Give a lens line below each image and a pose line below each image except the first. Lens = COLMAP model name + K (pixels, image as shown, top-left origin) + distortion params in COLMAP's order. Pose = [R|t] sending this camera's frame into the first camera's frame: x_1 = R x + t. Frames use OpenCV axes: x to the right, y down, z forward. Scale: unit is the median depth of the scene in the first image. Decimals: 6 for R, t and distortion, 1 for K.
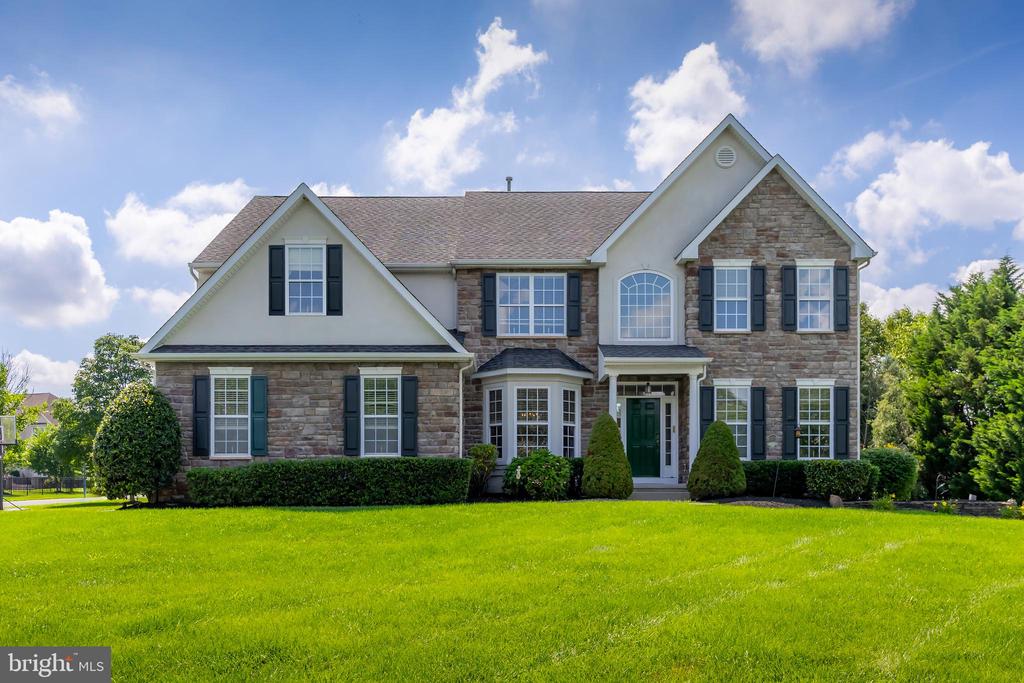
lens RADIAL K [[743.8, 0, 496.3], [0, 743.8, 343.0], [0, 0, 1]] dist [-0.001633, -0.000707]
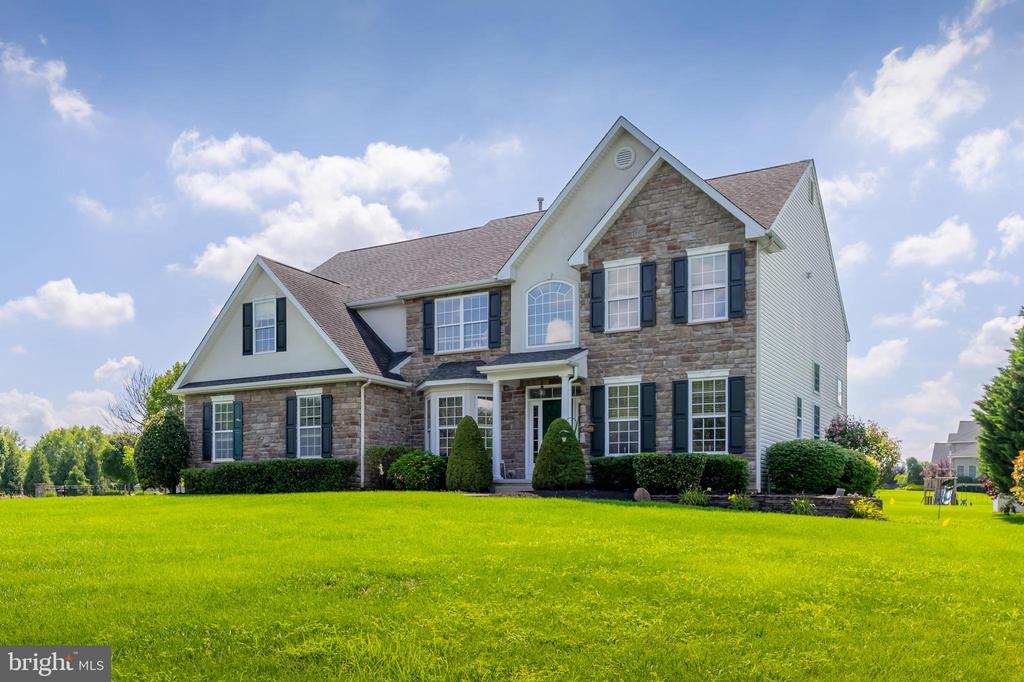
lens RADIAL K [[743.8, 0, 496.3], [0, 743.8, 342.5], [0, 0, 1]] dist [-0.001633, -0.000707]
pose [[0.881825, -0.090641, -0.462783, 0.637175], [0.087775, 0.995753, -0.027776, 0.014820], [0.463335, -0.016127, 0.886036, 0.012916]]
